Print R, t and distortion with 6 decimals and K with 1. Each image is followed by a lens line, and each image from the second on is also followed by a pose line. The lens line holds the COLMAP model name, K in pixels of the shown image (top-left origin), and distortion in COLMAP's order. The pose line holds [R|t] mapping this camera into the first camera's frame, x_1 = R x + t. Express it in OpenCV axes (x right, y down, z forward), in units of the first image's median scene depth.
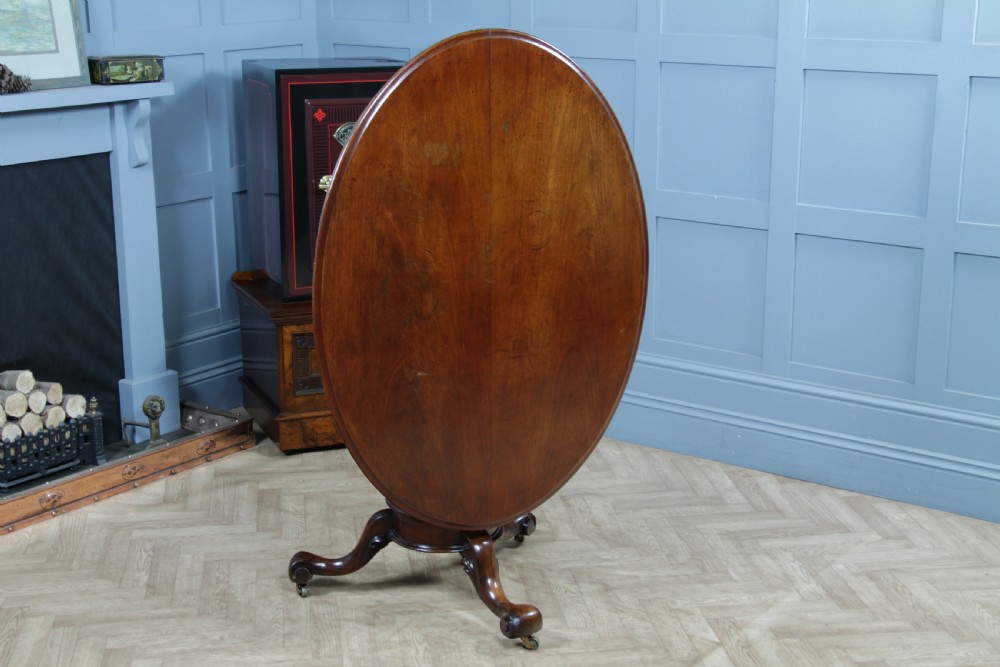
lens RADIAL K [[1558.3, 0, 502.2], [0, 1558.3, 332.7], [0, 0, 1]] dist [0.120331, 0.109227]
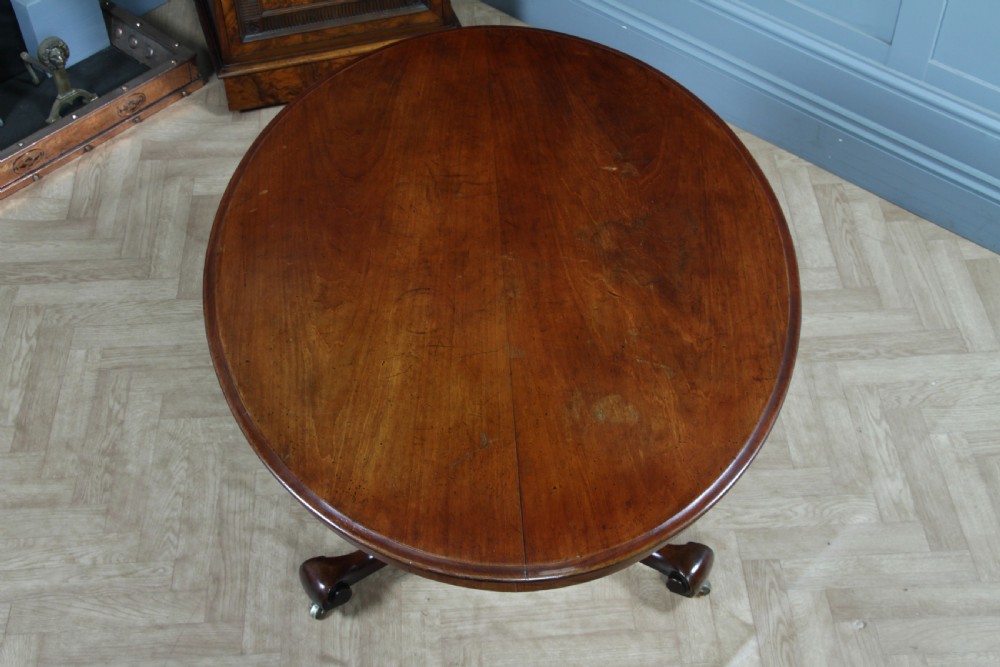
lens RADIAL K [[1409.0, 0, 502.0], [0, 1409.0, 334.6], [0, 0, 1]] dist [0.017535, 0.412967]
pose [[0.995995, 0.060223, -0.066088, 0.051941], [-0.016258, 0.848806, 0.528454, -0.242856], [0.087921, -0.525263, 0.846386, 0.454683]]
